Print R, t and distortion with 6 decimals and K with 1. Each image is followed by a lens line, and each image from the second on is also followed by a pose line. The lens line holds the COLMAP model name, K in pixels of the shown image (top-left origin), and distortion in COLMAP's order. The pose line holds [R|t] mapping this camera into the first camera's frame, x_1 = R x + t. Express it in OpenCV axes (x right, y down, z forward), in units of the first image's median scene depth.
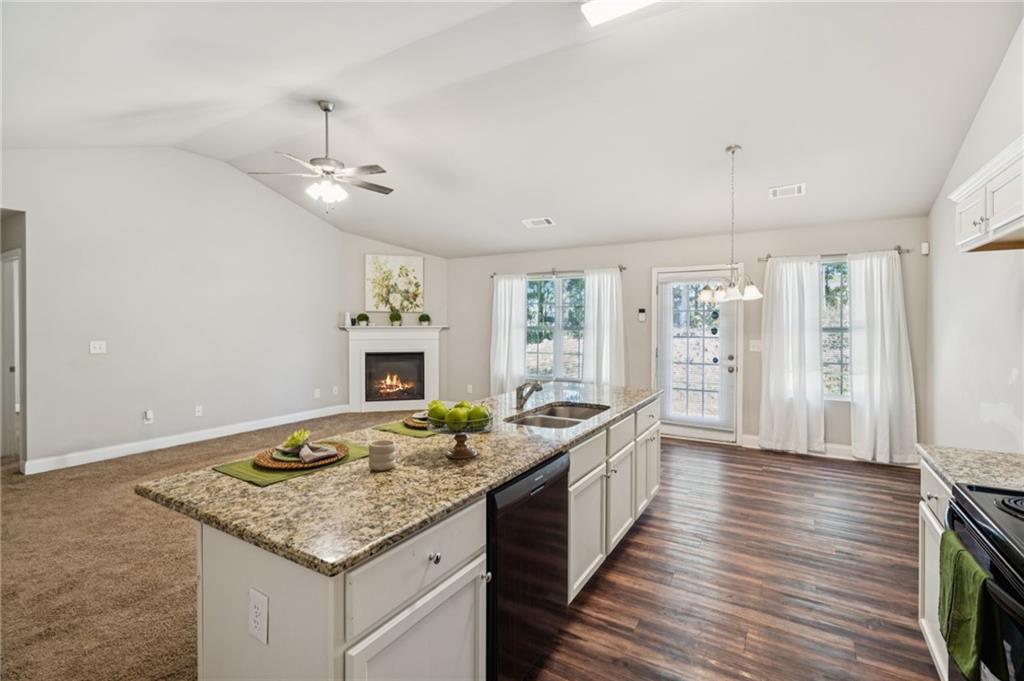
lens RADIAL K [[465.0, 0, 508.1], [0, 465.0, 333.1], [0, 0, 1]] dist [-0.000170, 0.000332]
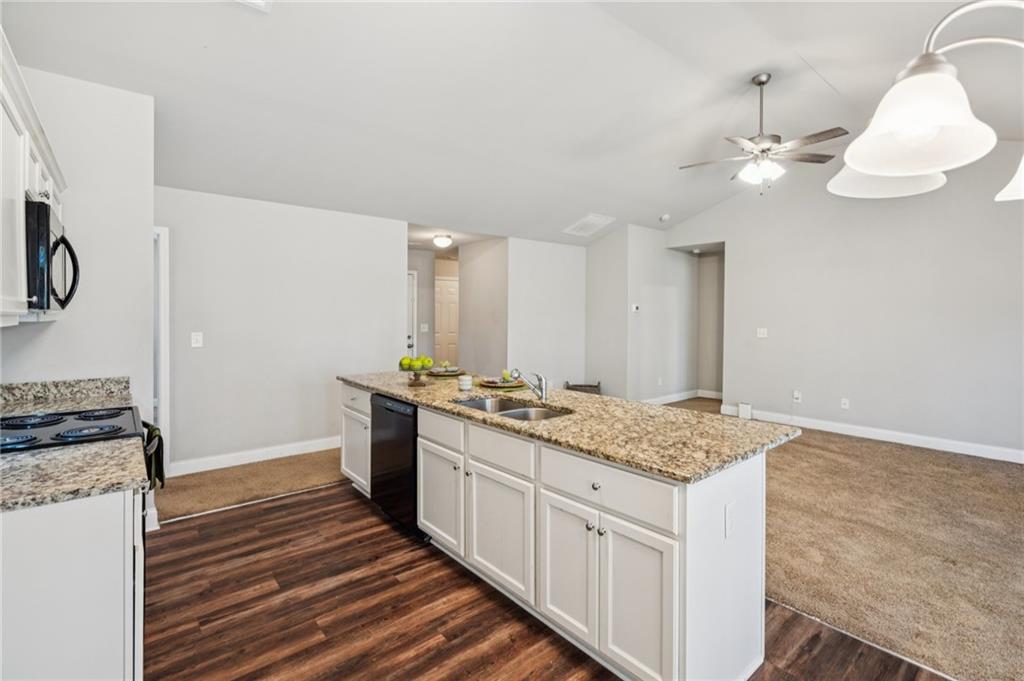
lens RADIAL K [[472.8, 0, 510.2], [0, 472.8, 313.5], [0, 0, 1]] dist [0.000764, 0.000112]
pose [[-0.320781, -0.003817, -0.947146, 0.396606], [-0.024966, 0.999679, 0.004427, -0.008122], [0.946824, 0.025066, -0.320774, 0.500346]]
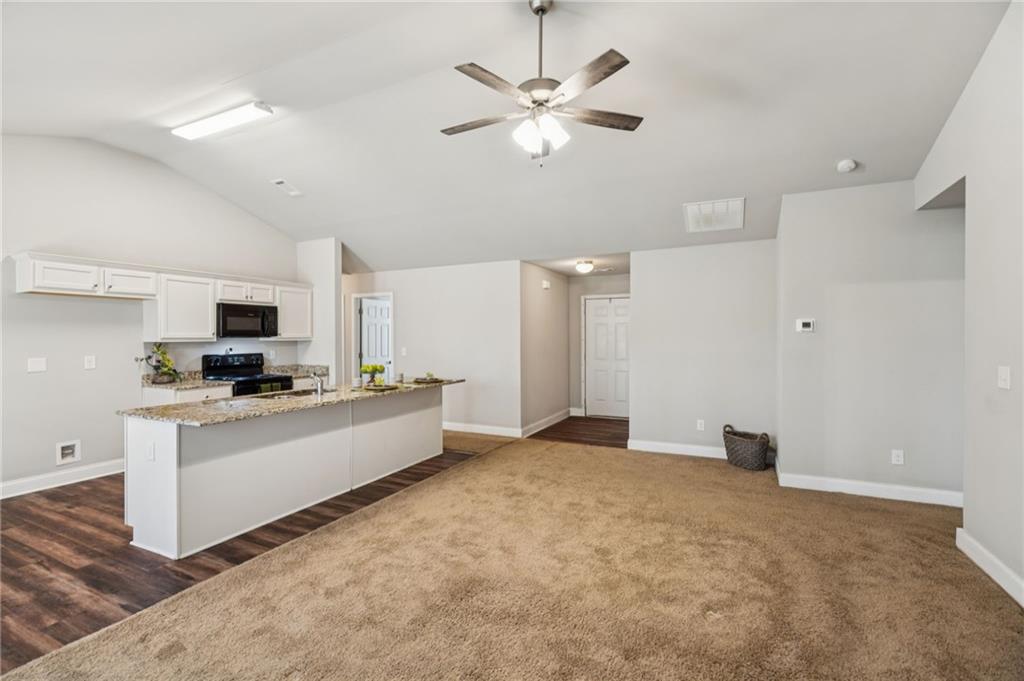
lens RADIAL K [[458.6, 0, 508.4], [0, 458.6, 336.4], [0, 0, 1]] dist [-0.001156, -0.000293]
pose [[-0.996235, 0.003834, -0.086614, -0.170702], [0.002145, 0.999806, 0.019588, -0.019039], [0.086672, 0.019328, -0.996049, 0.987308]]
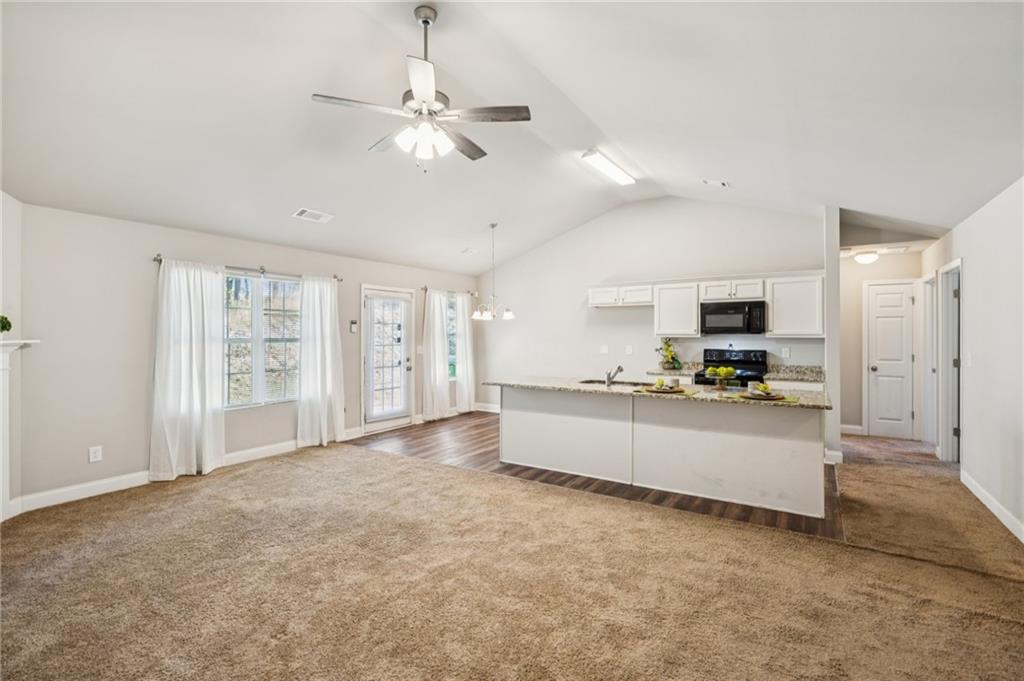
lens RADIAL K [[465.0, 0, 508.1], [0, 465.0, 333.1], [0, 0, 1]] dist [-0.000170, 0.000332]
pose [[0.029317, 0.000866, 0.999570, -0.641829], [0.022108, 0.999754, -0.001514, -0.011292], [-0.999326, 0.022143, 0.029291, 0.517260]]
